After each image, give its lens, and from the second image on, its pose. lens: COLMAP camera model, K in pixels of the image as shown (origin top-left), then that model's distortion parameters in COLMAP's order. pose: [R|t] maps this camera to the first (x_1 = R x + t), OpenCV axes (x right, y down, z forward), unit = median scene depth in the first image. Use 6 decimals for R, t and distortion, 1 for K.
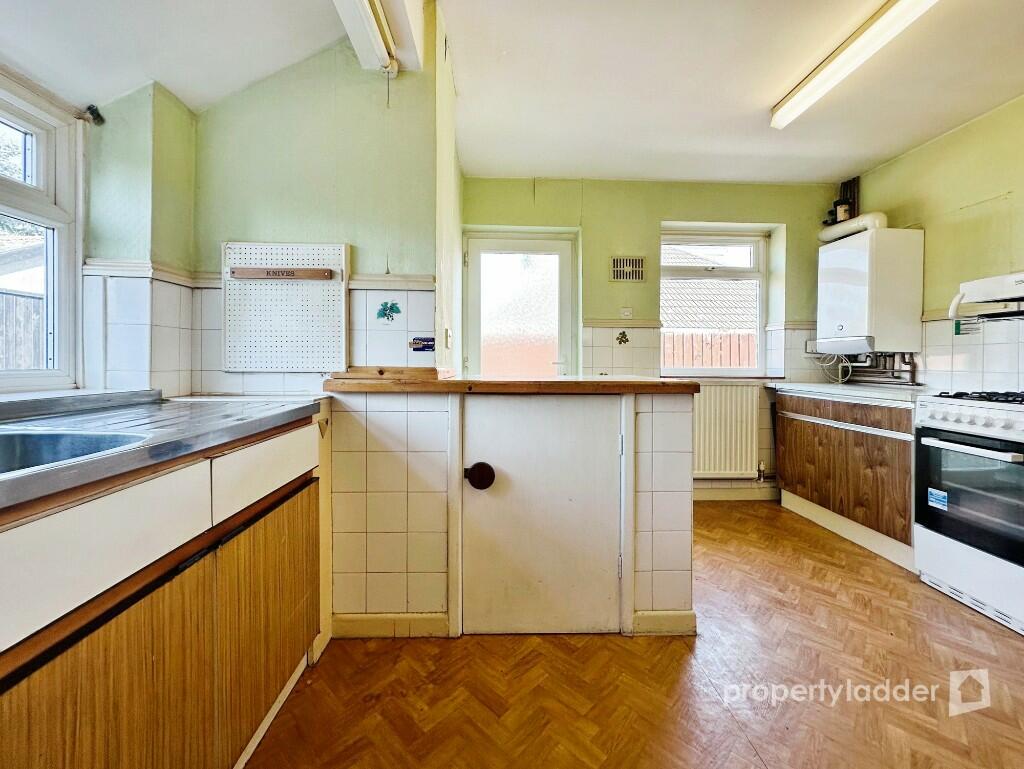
lens RADIAL K [[415.9, 0, 512.0], [0, 415.9, 363.9], [0, 0, 1]] dist [-0.000644, -0.000083]
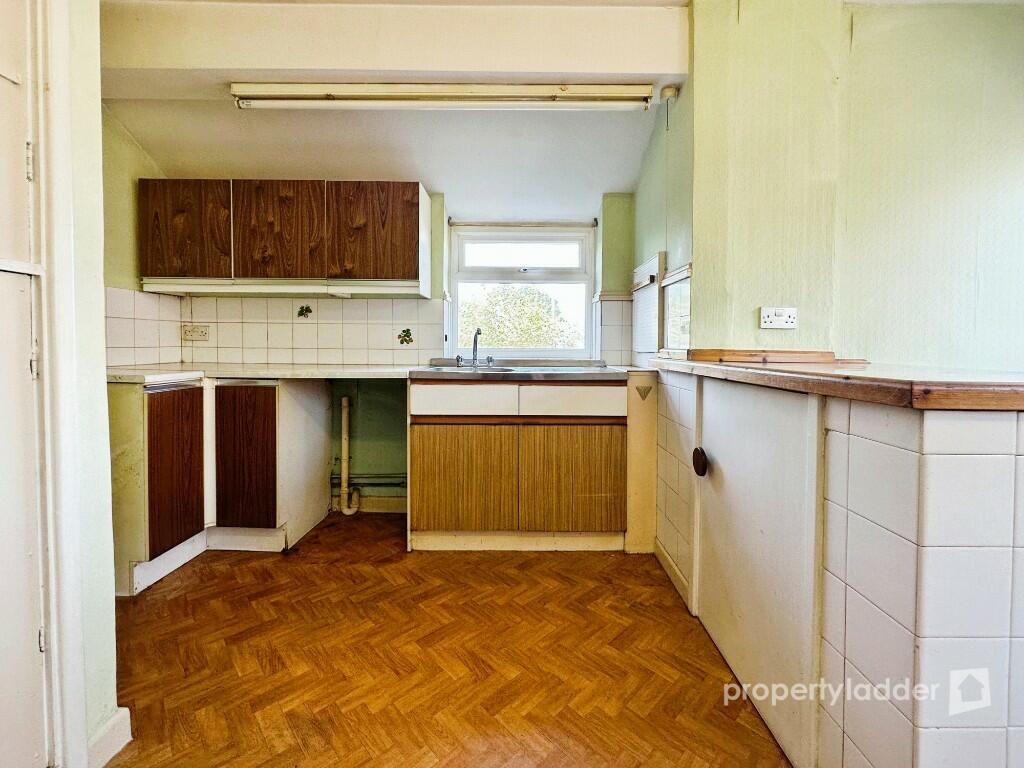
lens RADIAL K [[411.0, 0, 515.4], [0, 411.0, 355.6], [0, 0, 1]] dist [0.000024, 0.000043]
pose [[-0.033809, 0.017770, -0.999270, 0.998900], [-0.012133, 0.999761, 0.018189, 0.014266], [0.999355, 0.012739, -0.033585, 0.679738]]
